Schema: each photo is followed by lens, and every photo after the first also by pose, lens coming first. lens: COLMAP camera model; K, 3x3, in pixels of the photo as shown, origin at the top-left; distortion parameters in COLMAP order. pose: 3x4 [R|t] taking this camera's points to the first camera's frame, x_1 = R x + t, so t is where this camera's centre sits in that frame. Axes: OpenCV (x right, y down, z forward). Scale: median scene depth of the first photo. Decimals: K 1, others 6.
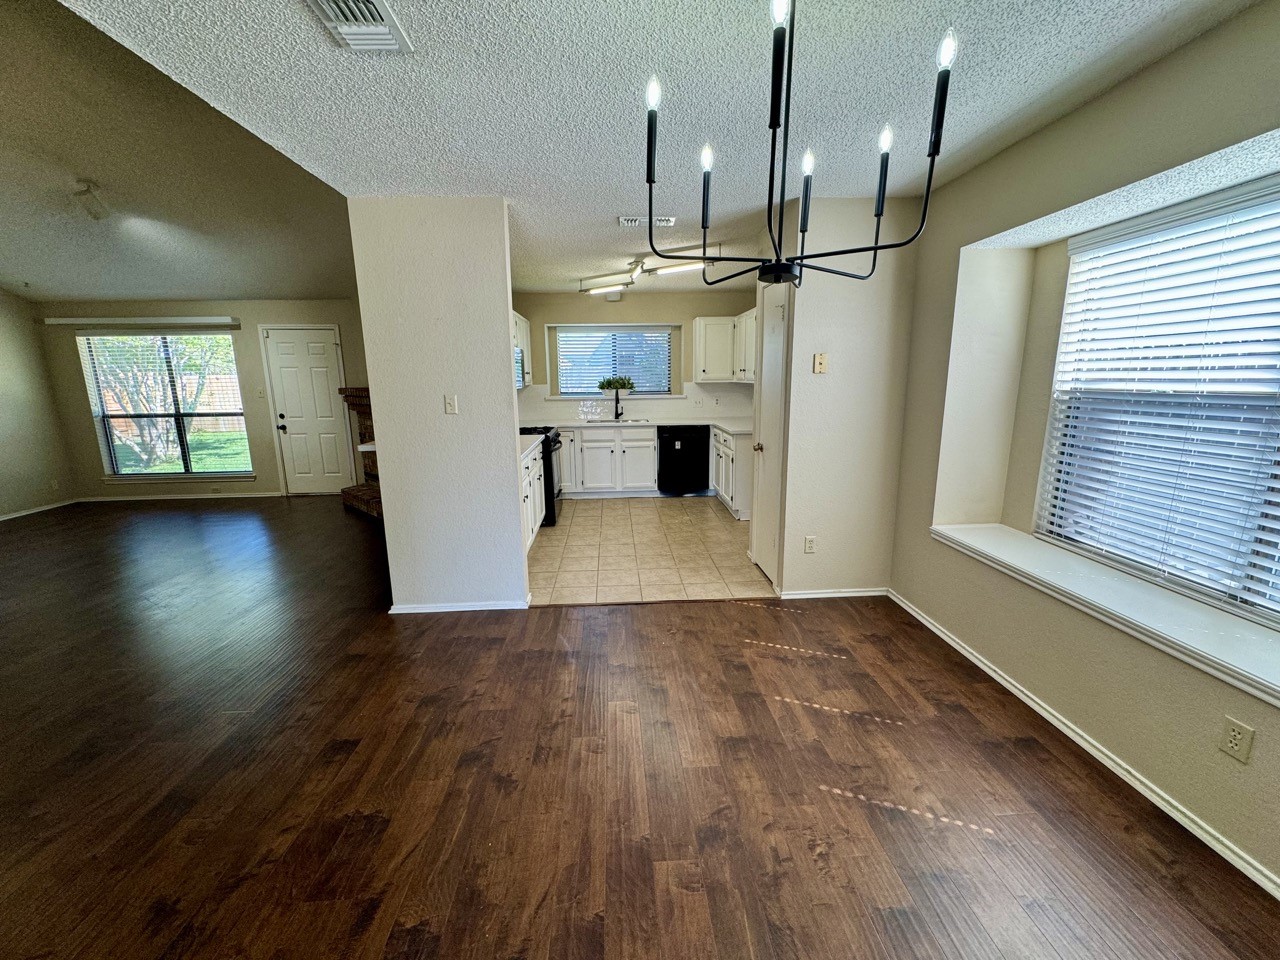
lens RADIAL K [[511.2, 0, 636.5], [0, 511.2, 479.4], [0, 0, 1]] dist [-0.002107, -0.000329]
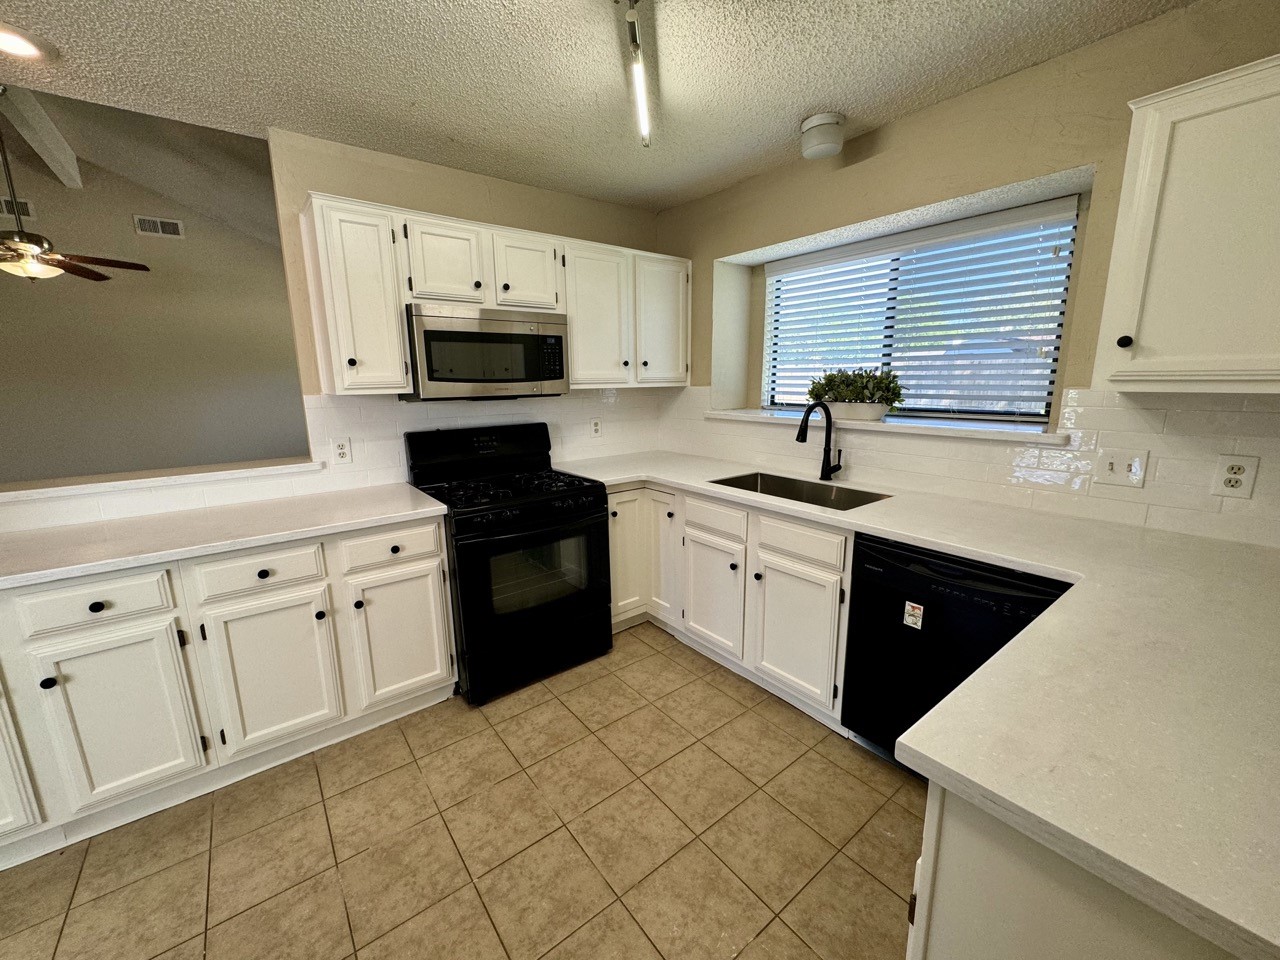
lens RADIAL K [[511.2, 0, 636.5], [0, 511.2, 479.4], [0, 0, 1]] dist [-0.002107, -0.000329]
pose [[0.572287, 0.167493, -0.802767, 0.203885], [-0.156731, 0.983214, 0.093410, -0.140890], [0.804937, 0.072361, 0.588932, 0.703660]]
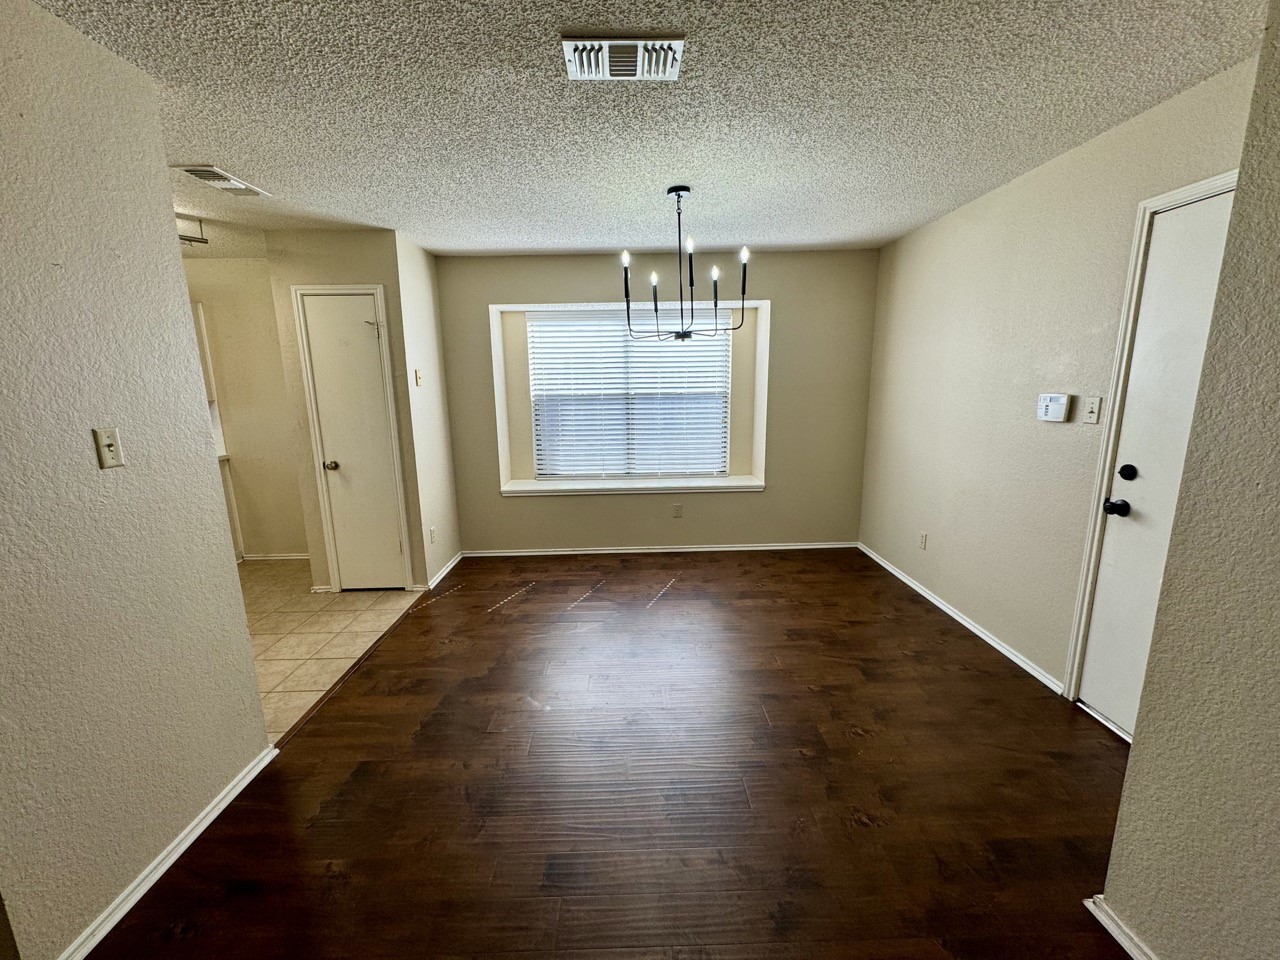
lens RADIAL K [[511.2, 0, 636.5], [0, 511.2, 479.4], [0, 0, 1]] dist [-0.002107, -0.000329]
pose [[0.039038, -0.175879, 0.983638, -0.412319], [0.211247, 0.963591, 0.163910, -0.046160], [-0.976653, 0.201392, 0.074771, 0.242595]]
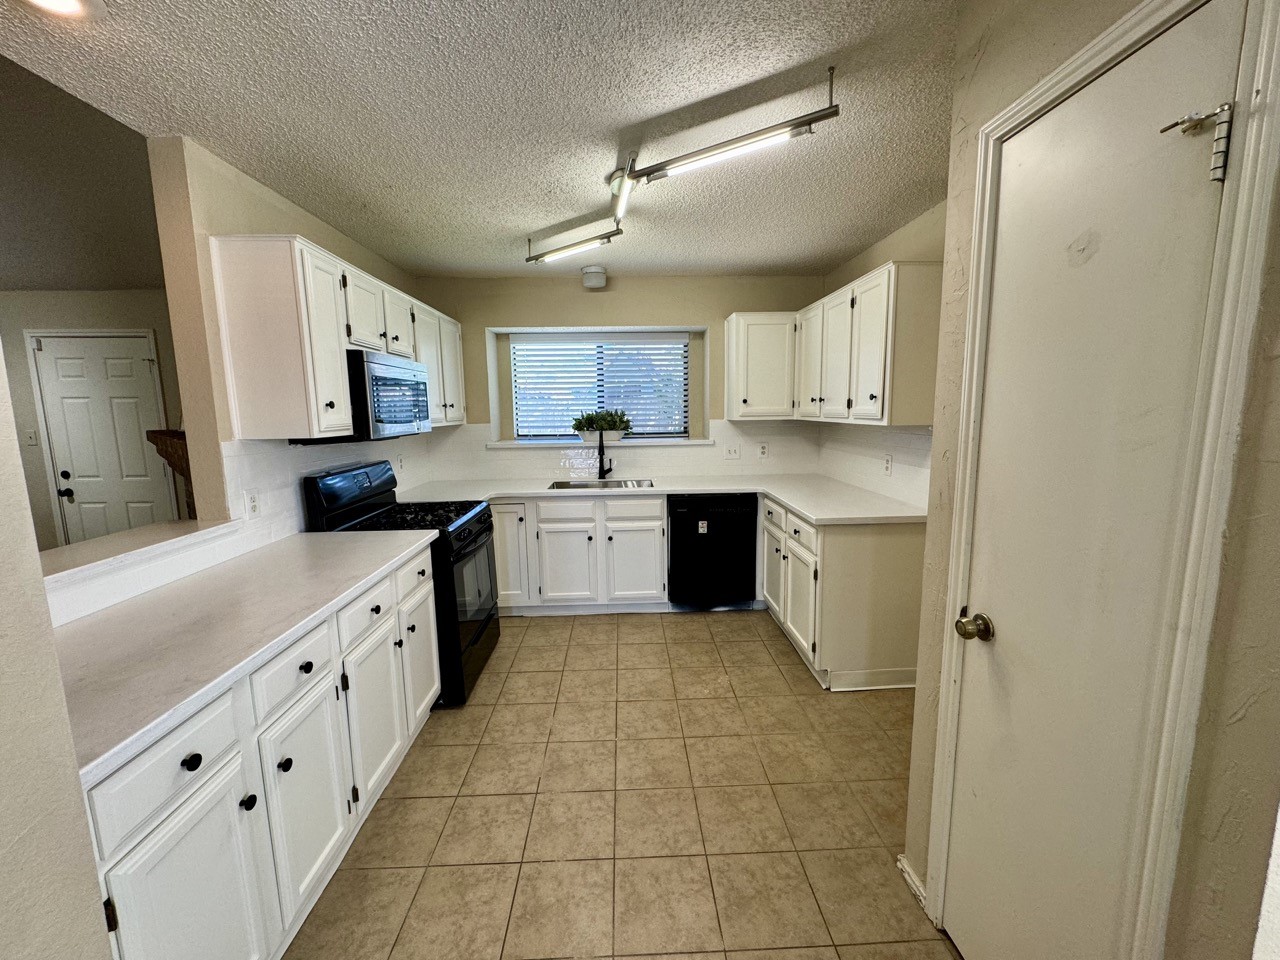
lens RADIAL K [[511.2, 0, 636.5], [0, 511.2, 479.4], [0, 0, 1]] dist [-0.002107, -0.000329]
pose [[0.999834, 0.000180, -0.018225, 0.016027], [-0.001267, 0.998216, -0.059689, -0.085900], [0.018182, 0.059702, 0.998051, 0.409852]]
